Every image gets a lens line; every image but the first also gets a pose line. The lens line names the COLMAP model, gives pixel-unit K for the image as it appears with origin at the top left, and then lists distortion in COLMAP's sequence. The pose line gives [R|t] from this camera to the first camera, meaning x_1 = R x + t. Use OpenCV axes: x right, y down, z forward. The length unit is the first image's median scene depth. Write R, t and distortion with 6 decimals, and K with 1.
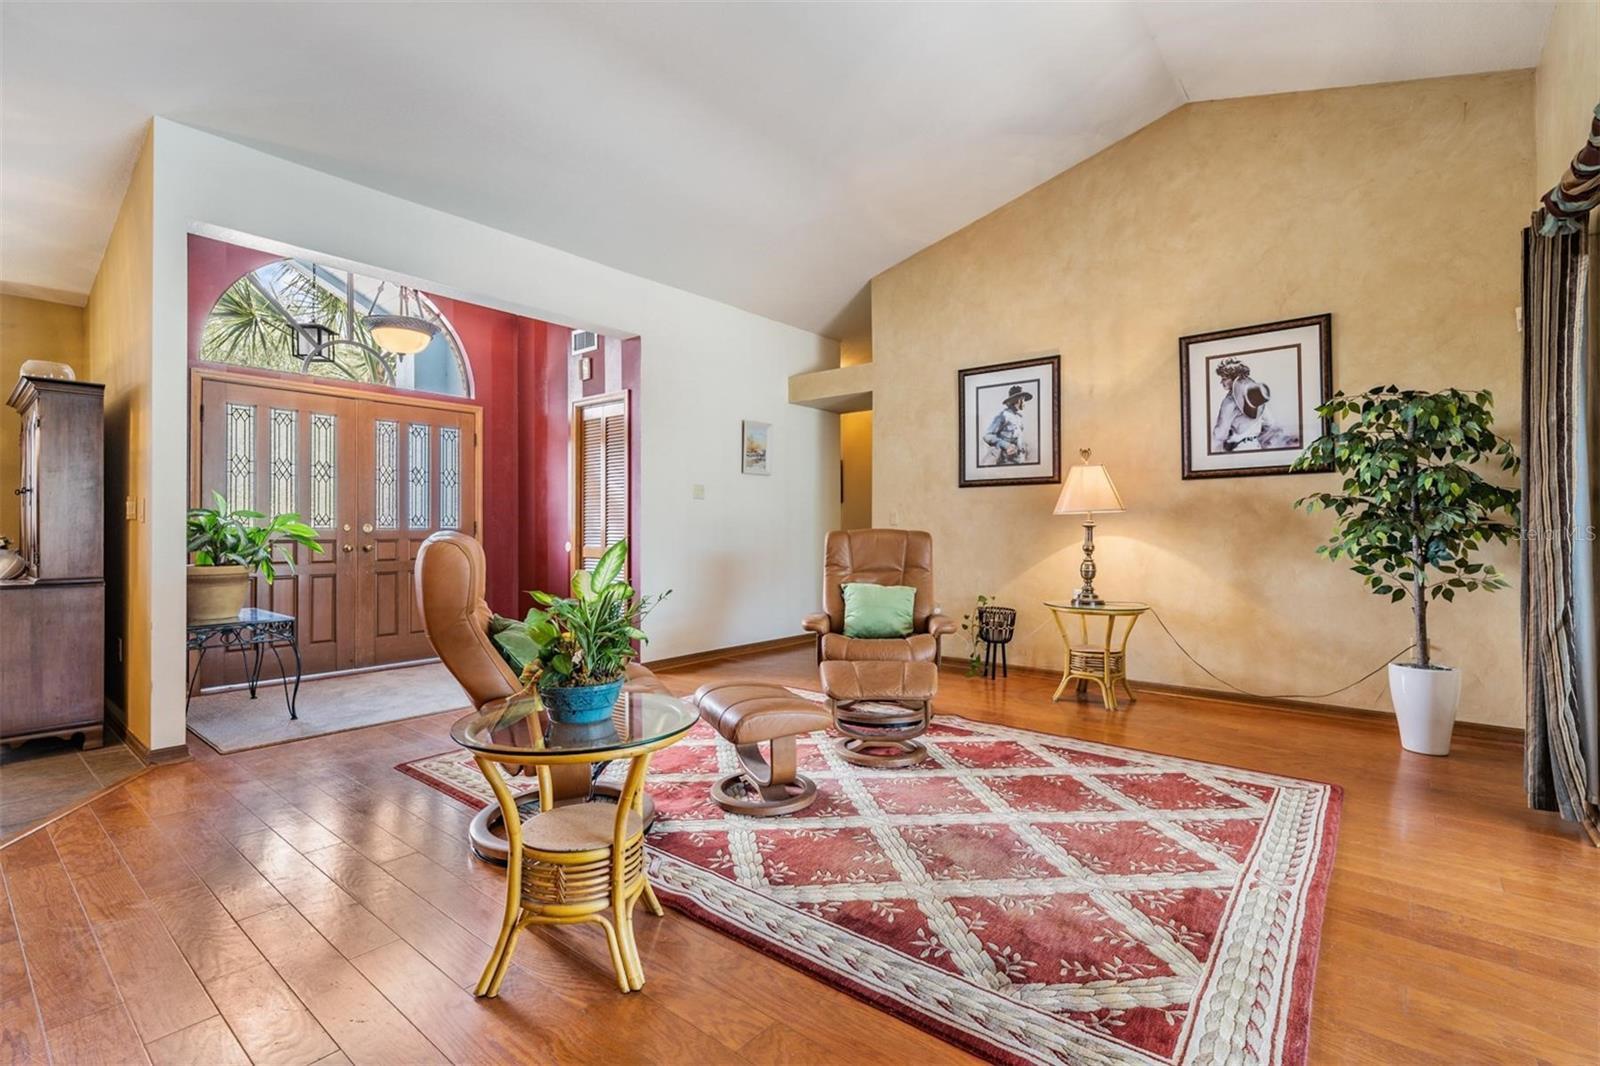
lens RADIAL K [[722.2, 0, 799.4], [0, 722.2, 525.8], [0, 0, 1]] dist [0.001112, -0.000739]
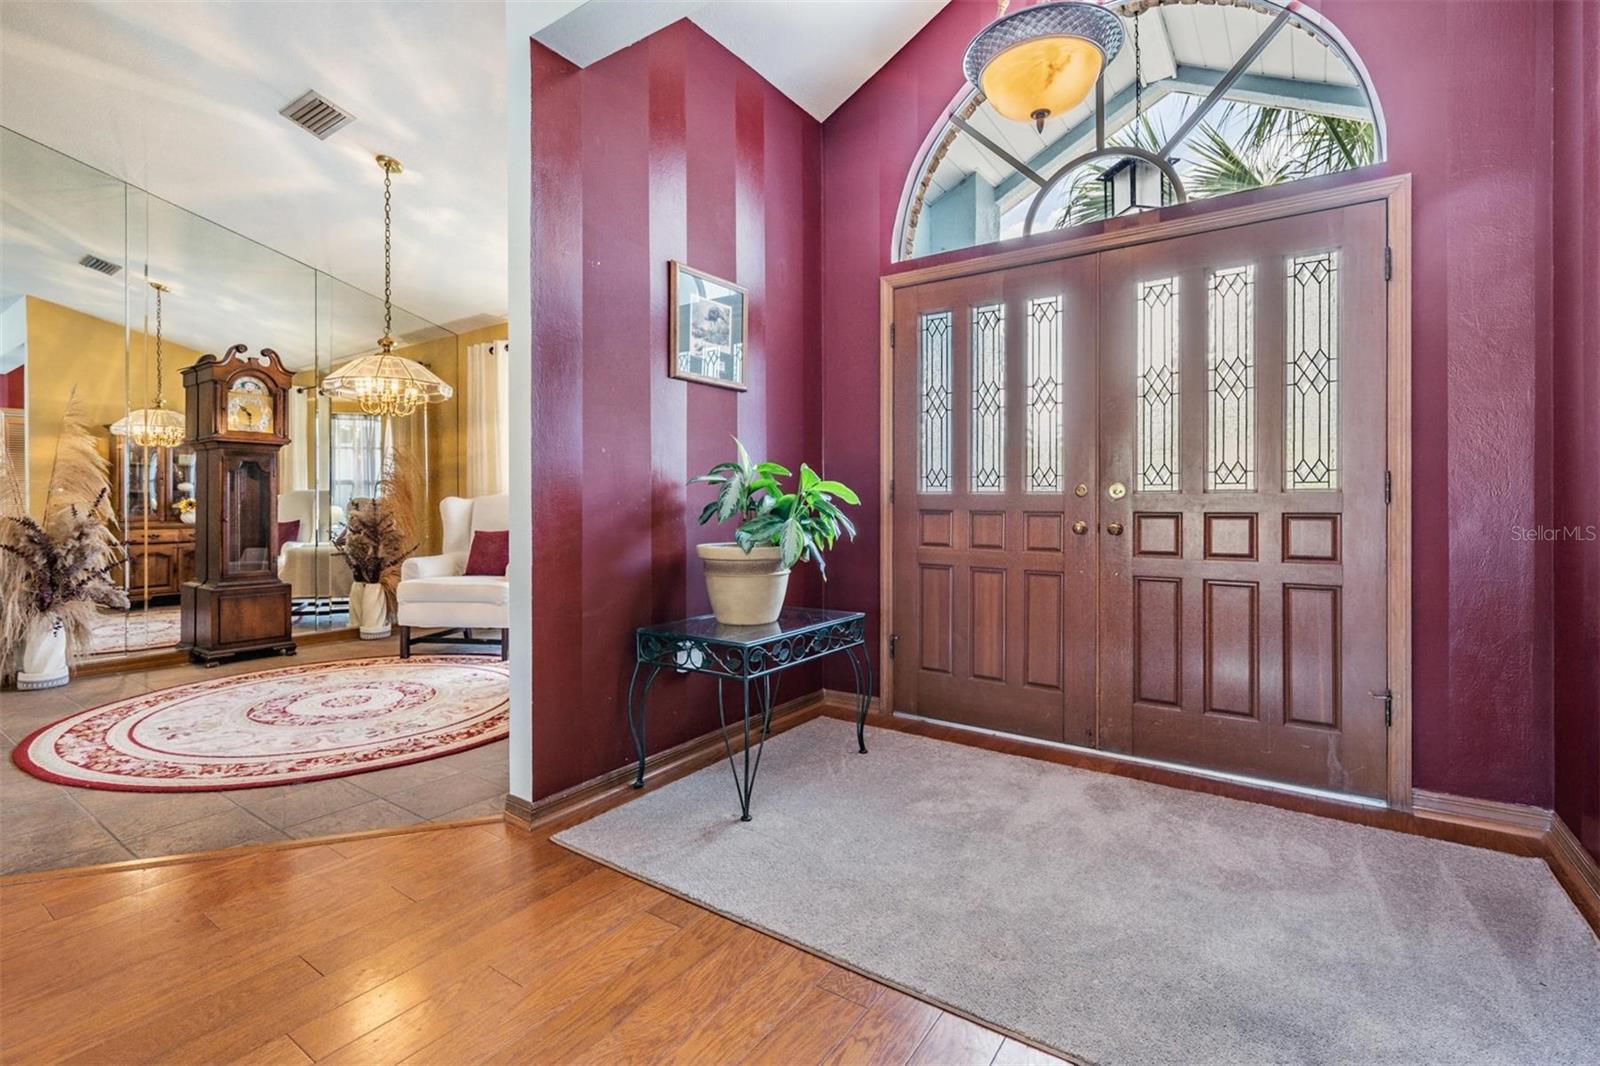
lens RADIAL K [[722.2, 0, 788.2], [0, 722.2, 505.0], [0, 0, 1]] dist [0.001112, -0.000739]
pose [[0.072431, 0.004589, -0.997363, -0.104083], [0.006320, 0.999967, 0.005060, 0.010861], [0.997353, -0.006670, 0.072400, 0.859792]]
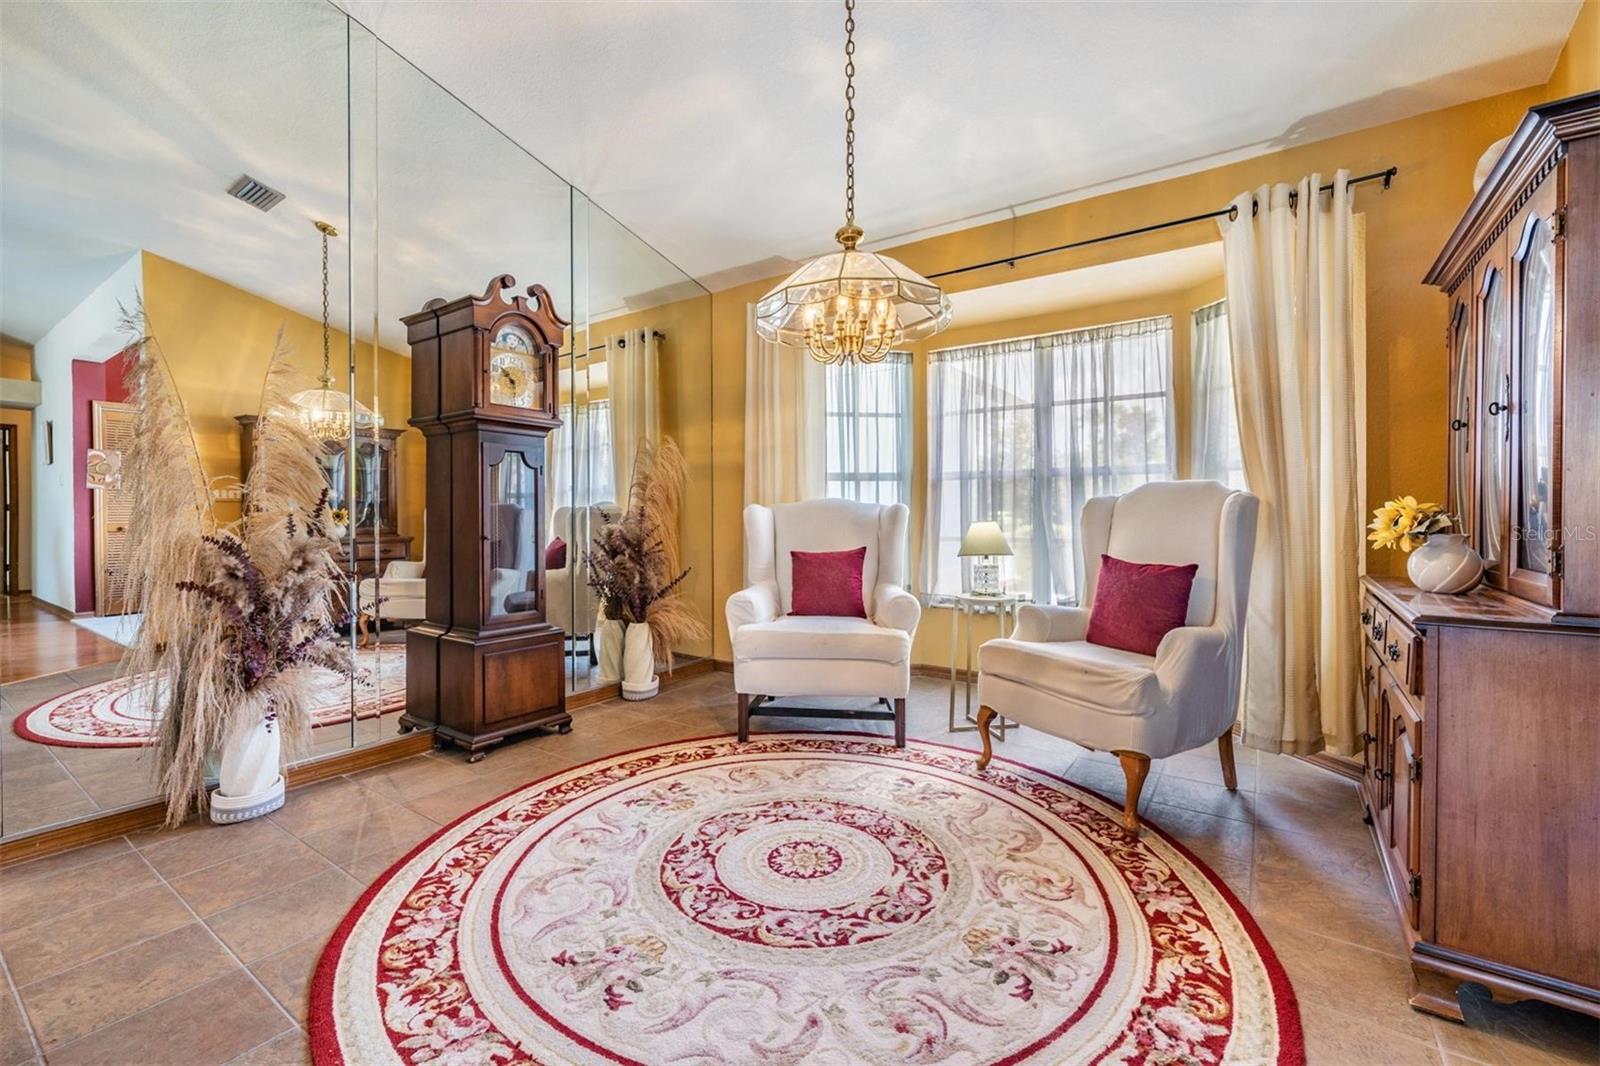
lens RADIAL K [[678.5, 0, 792.0], [0, 678.5, 523.2], [0, 0, 1]] dist [0.000650, -0.000030]
pose [[0.069221, 0.013952, -0.997504, -0.506831], [0.007309, 0.999868, 0.014492, 0.010927], [0.997575, -0.008294, 0.069110, 0.399324]]
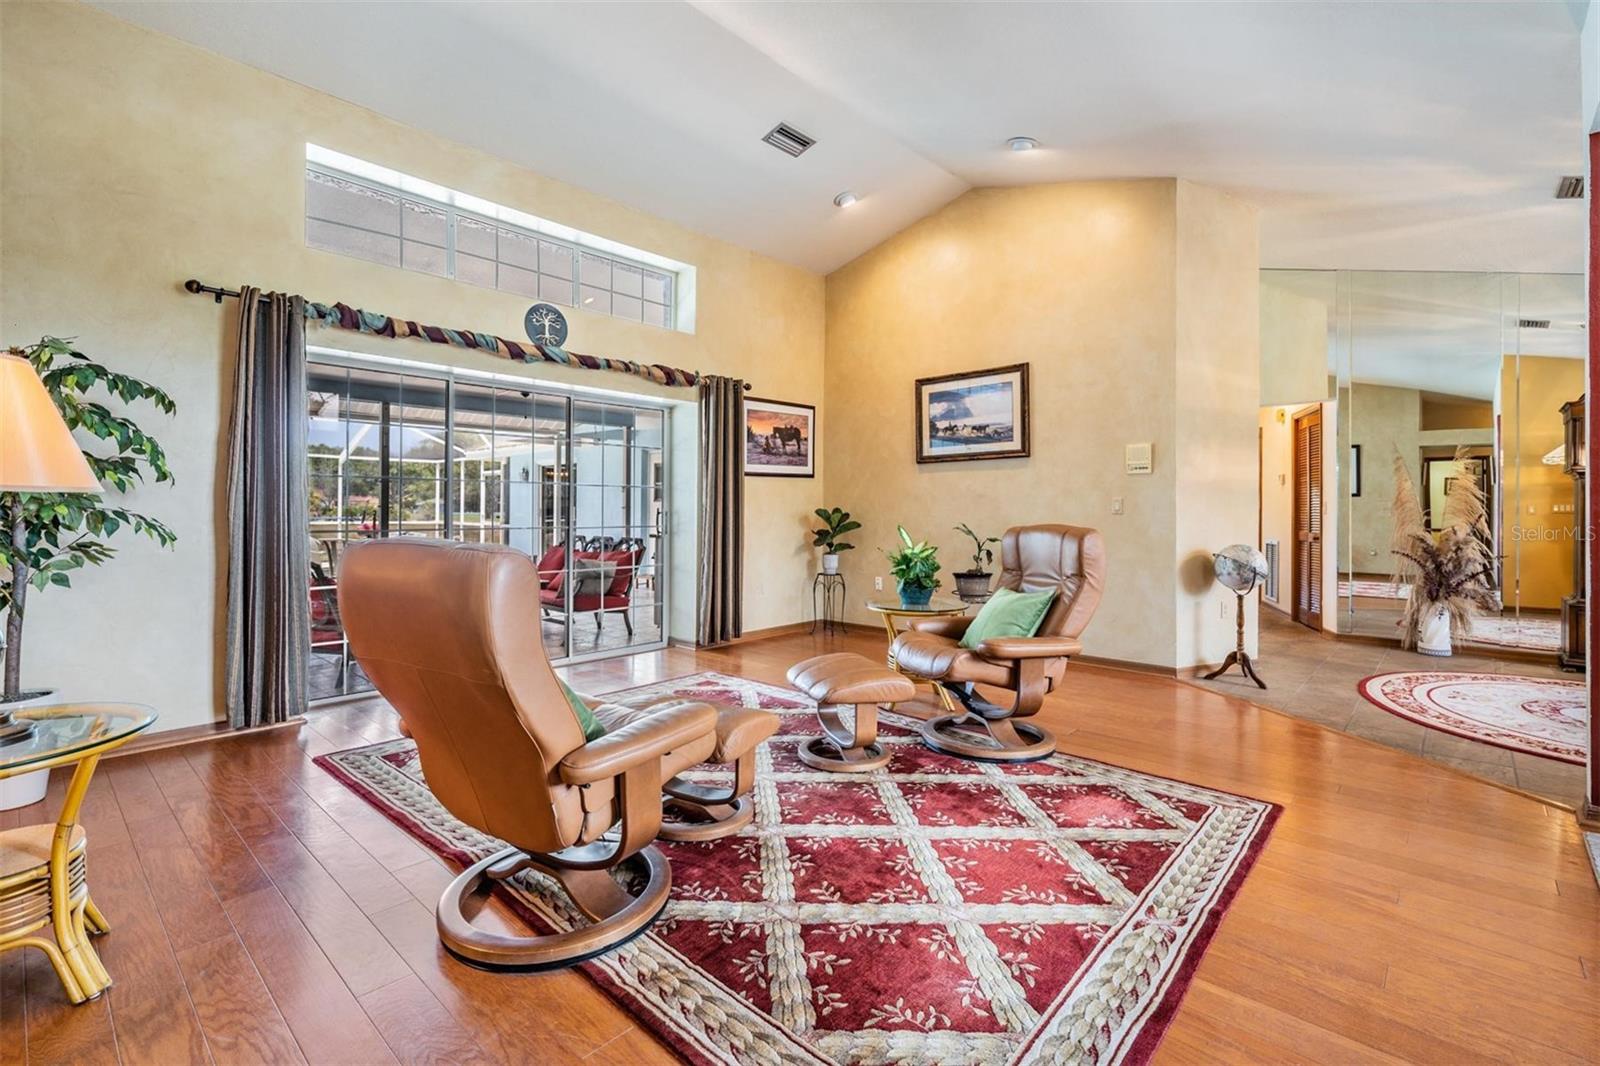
lens RADIAL K [[722.2, 0, 794.6], [0, 722.2, 500.5], [0, 0, 1]] dist [0.001112, -0.000739]
pose [[-0.997981, -0.004295, 0.063371, -0.026469], [-0.005341, 0.999852, -0.016345, -0.008614], [-0.063292, -0.016651, -0.997856, 1.322156]]
